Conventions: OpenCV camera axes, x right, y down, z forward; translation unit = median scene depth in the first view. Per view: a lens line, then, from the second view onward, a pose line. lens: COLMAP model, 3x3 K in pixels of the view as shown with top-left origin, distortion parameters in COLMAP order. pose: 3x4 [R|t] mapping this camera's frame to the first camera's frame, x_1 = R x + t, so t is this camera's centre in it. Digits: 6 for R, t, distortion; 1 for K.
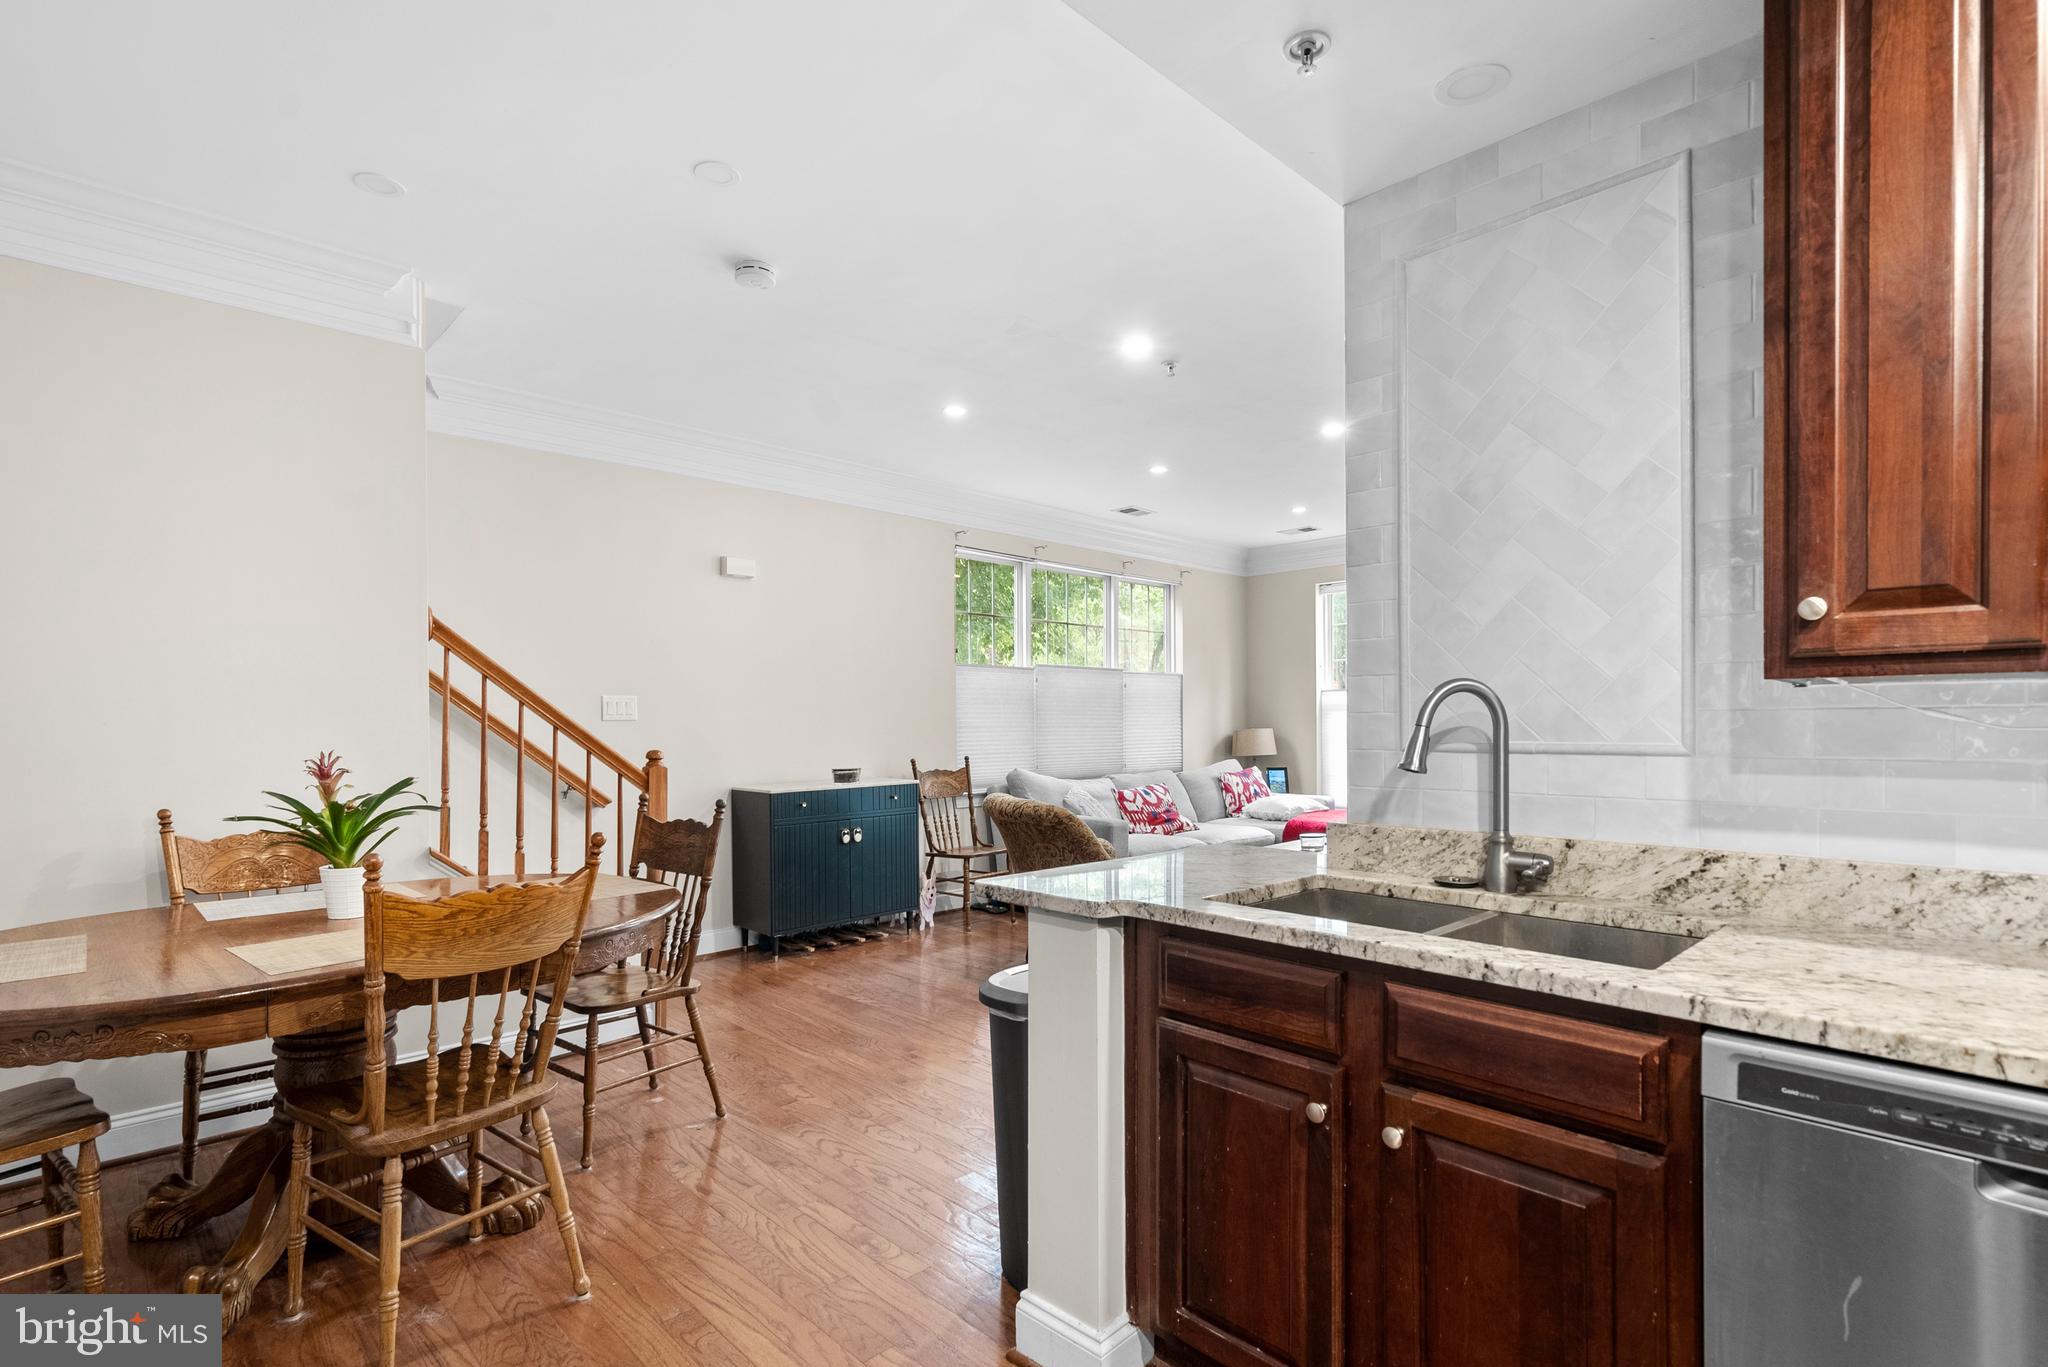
lens RADIAL K [[965.8, 0, 1014.9], [0, 965.8, 729.2], [0, 0, 1]] dist [0.000359, 0.000369]
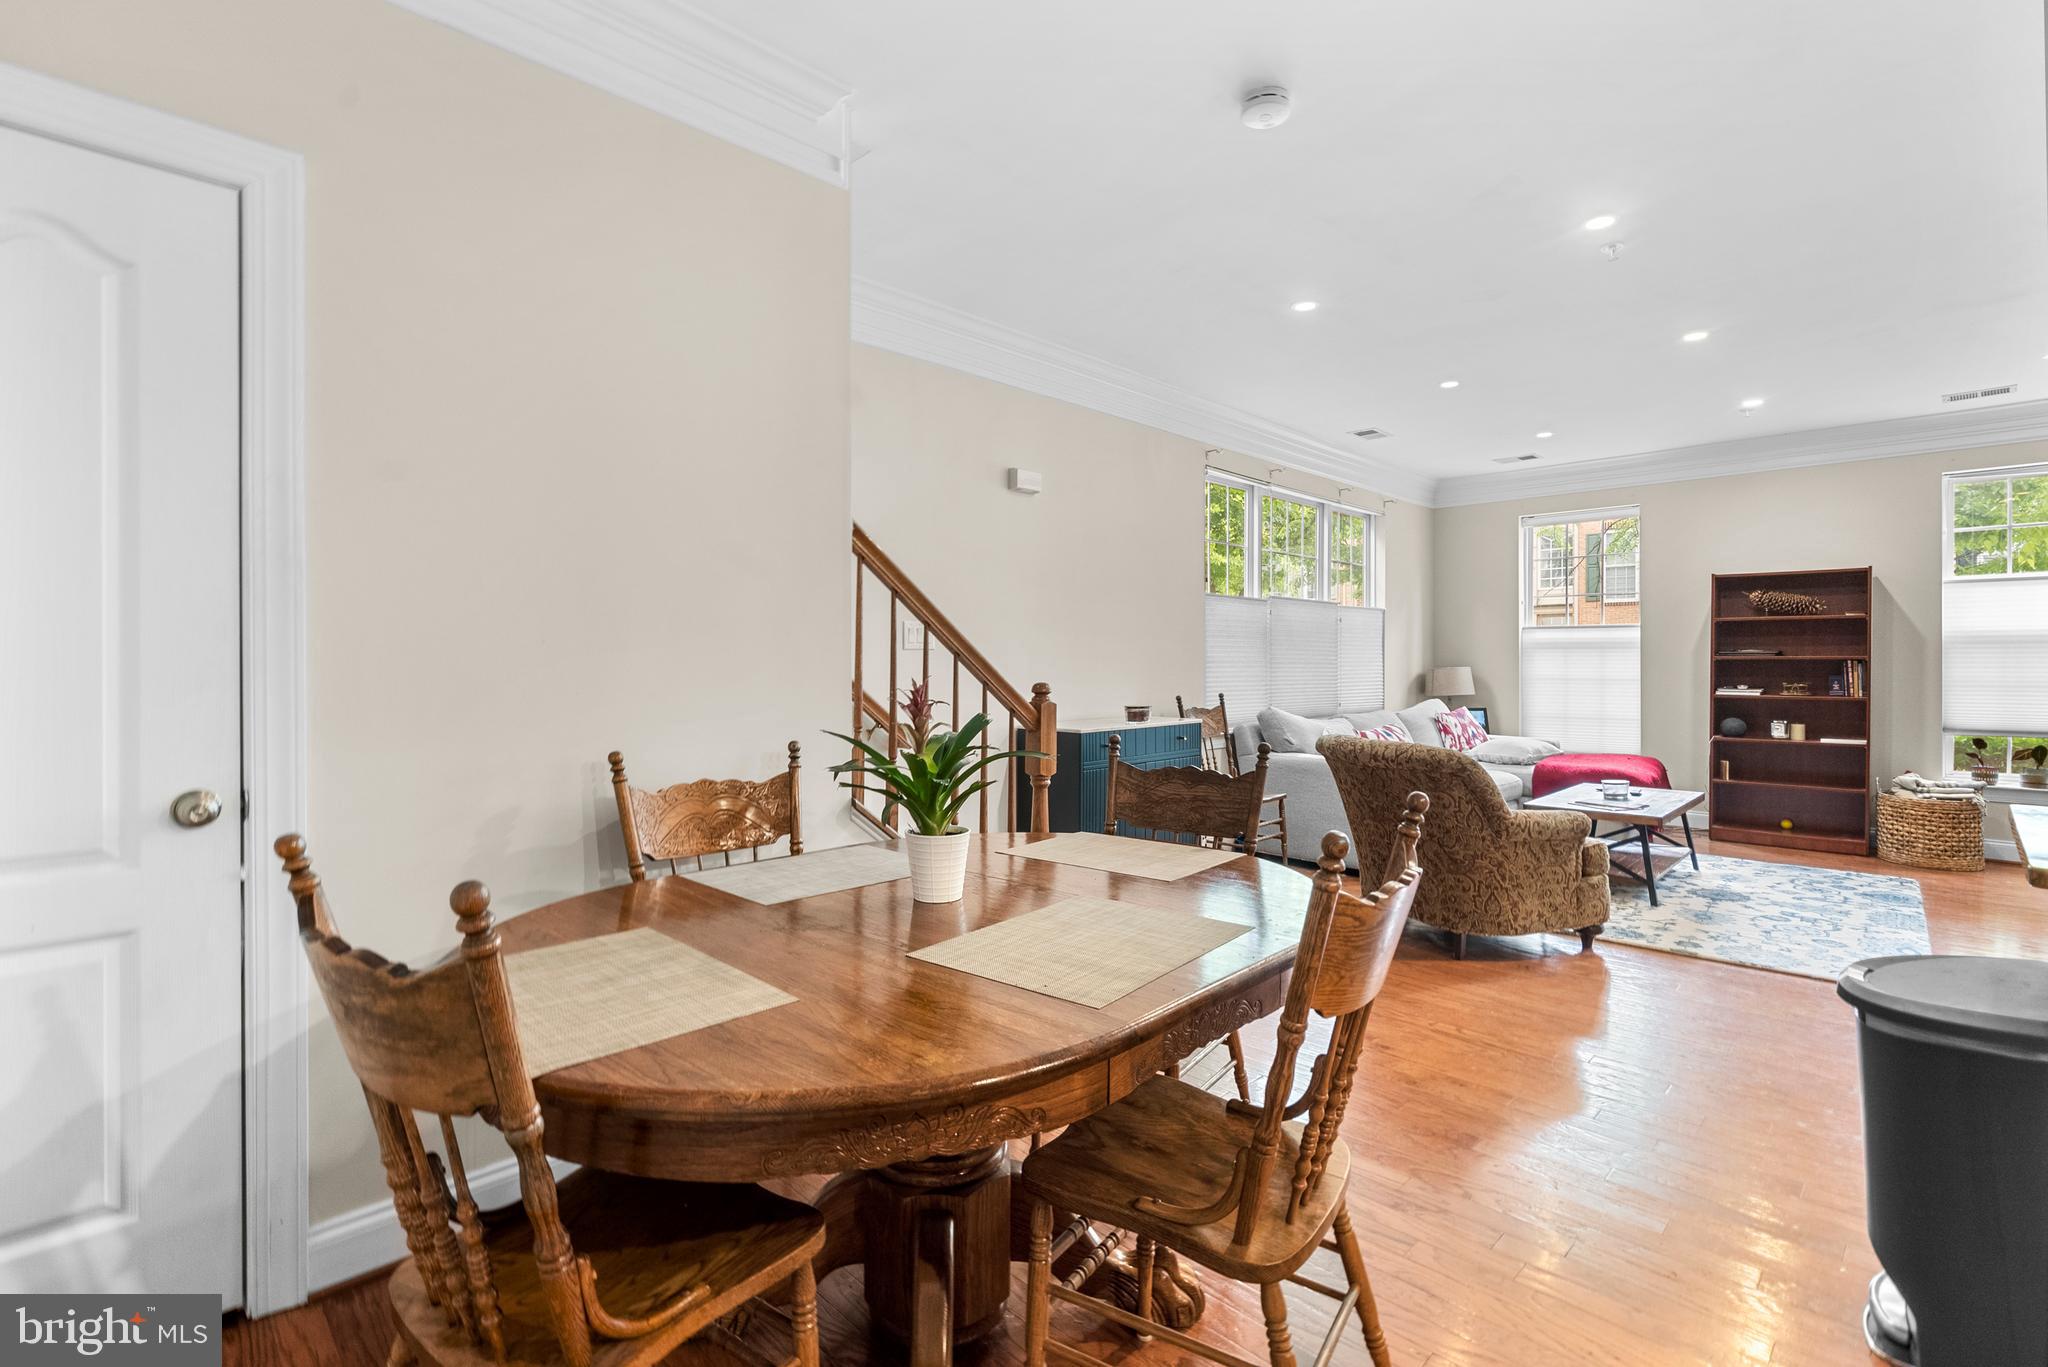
lens RADIAL K [[939.3, 0, 1027.9], [0, 939.3, 666.6], [0, 0, 1]] dist [0.001015, 0.000877]
pose [[0.999771, 0.008373, 0.019681, -0.233624], [-0.008332, 0.999963, -0.002175, 0.005496], [-0.019699, 0.002011, 0.999804, 0.098281]]
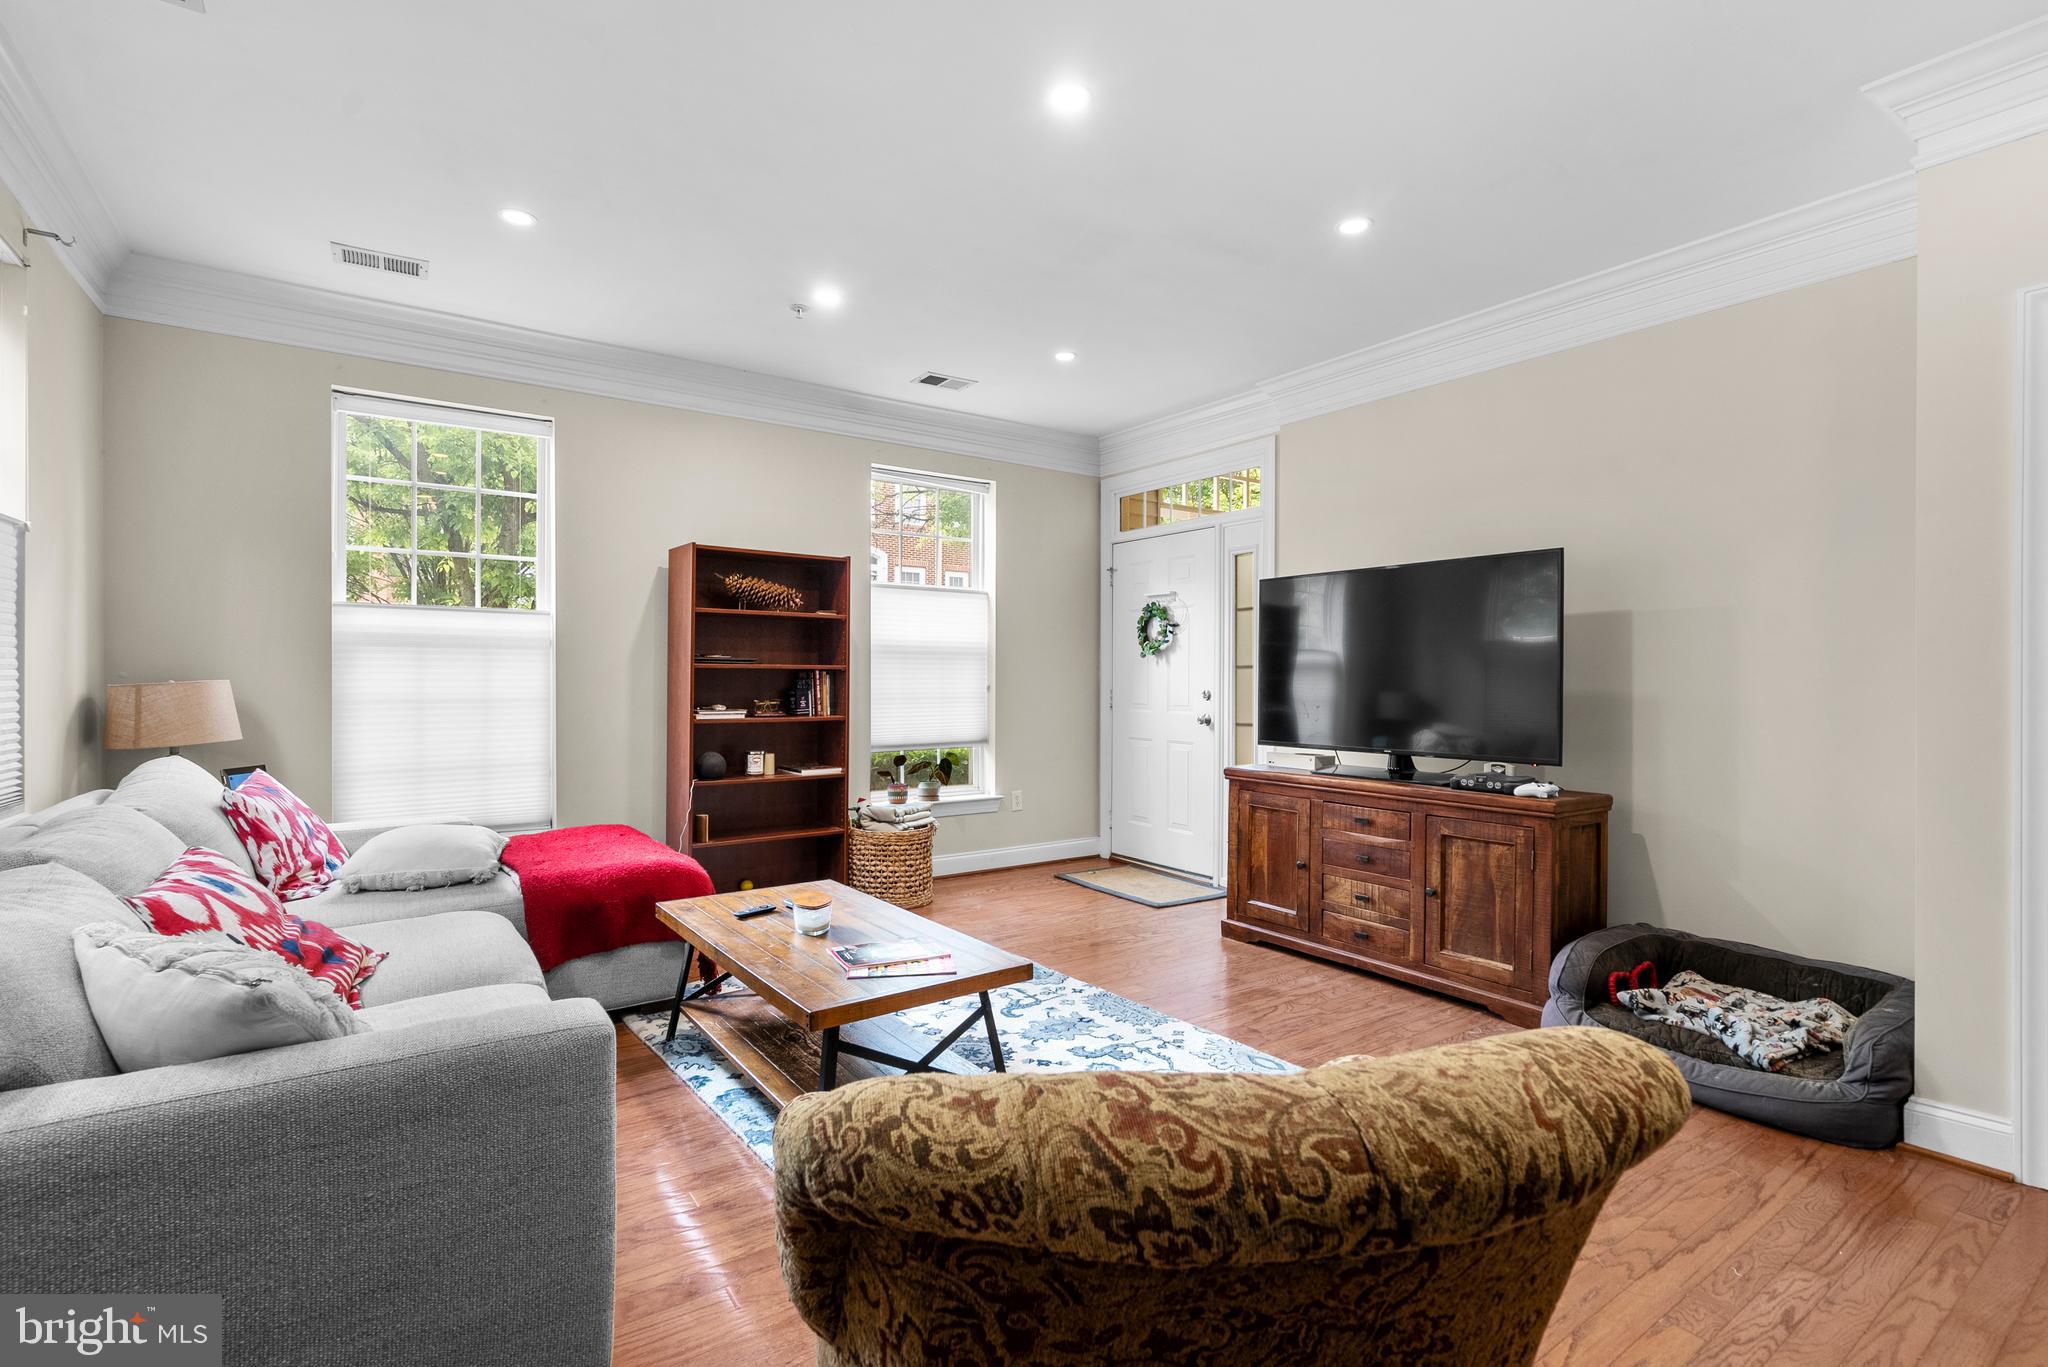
lens RADIAL K [[932.5, 0, 1024.0], [0, 932.5, 683.5], [0, 0, 1]] dist [-0.005690, 0.000323]
pose [[0.154491, -0.000232, 0.987994, -0.120264], [-0.000652, 1.000000, 0.000337, 0.000534], [-0.987994, -0.000696, 0.154491, 0.708064]]
